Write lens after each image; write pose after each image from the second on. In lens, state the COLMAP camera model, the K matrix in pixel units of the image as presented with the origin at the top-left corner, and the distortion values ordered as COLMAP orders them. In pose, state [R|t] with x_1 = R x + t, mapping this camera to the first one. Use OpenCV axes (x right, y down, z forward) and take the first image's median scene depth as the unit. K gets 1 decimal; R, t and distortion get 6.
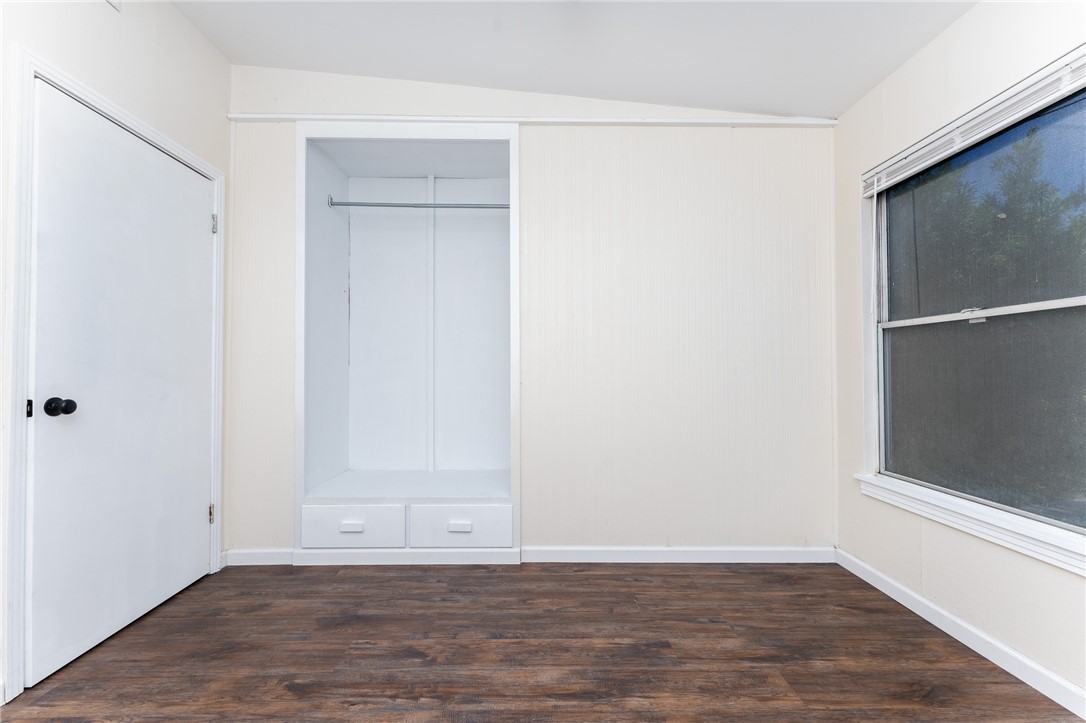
lens RADIAL K [[429.7, 0, 544.5], [0, 429.7, 368.5], [0, 0, 1]] dist [0.000439, -0.000030]
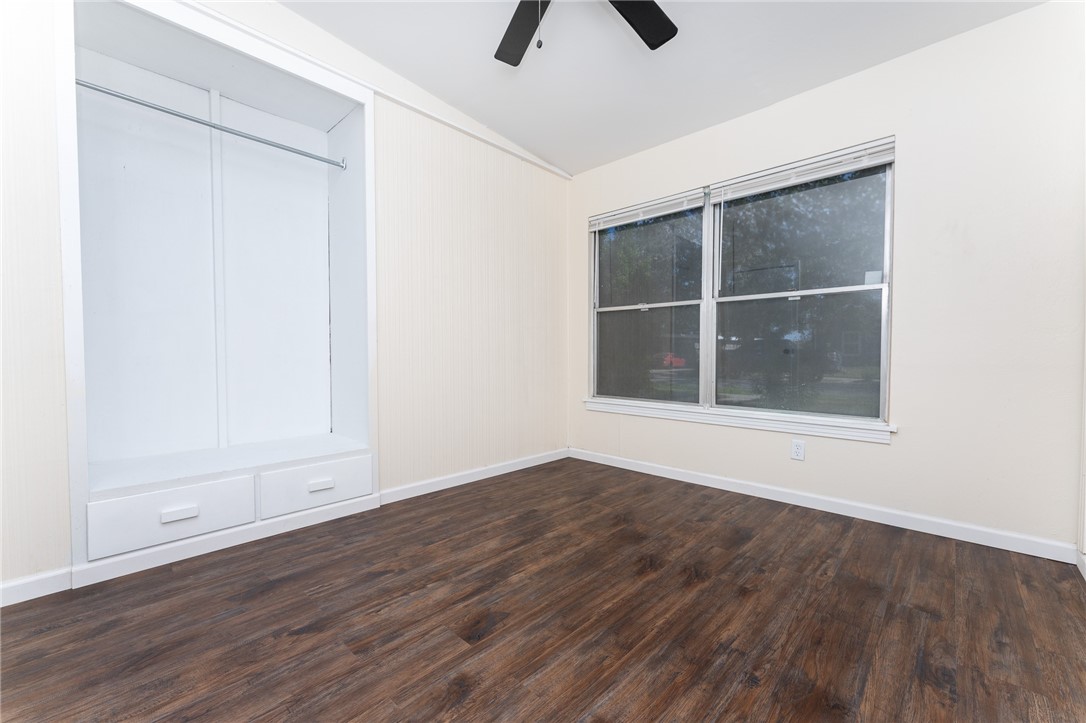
lens RADIAL K [[412.0, 0, 543.7], [0, 412.0, 368.4], [0, 0, 1]] dist [-0.000184, -0.000067]
pose [[0.714693, -0.027966, 0.698879, -0.583419], [-0.004565, 0.998993, 0.044643, 0.066465], [-0.699424, -0.035097, 0.713845, -0.030946]]
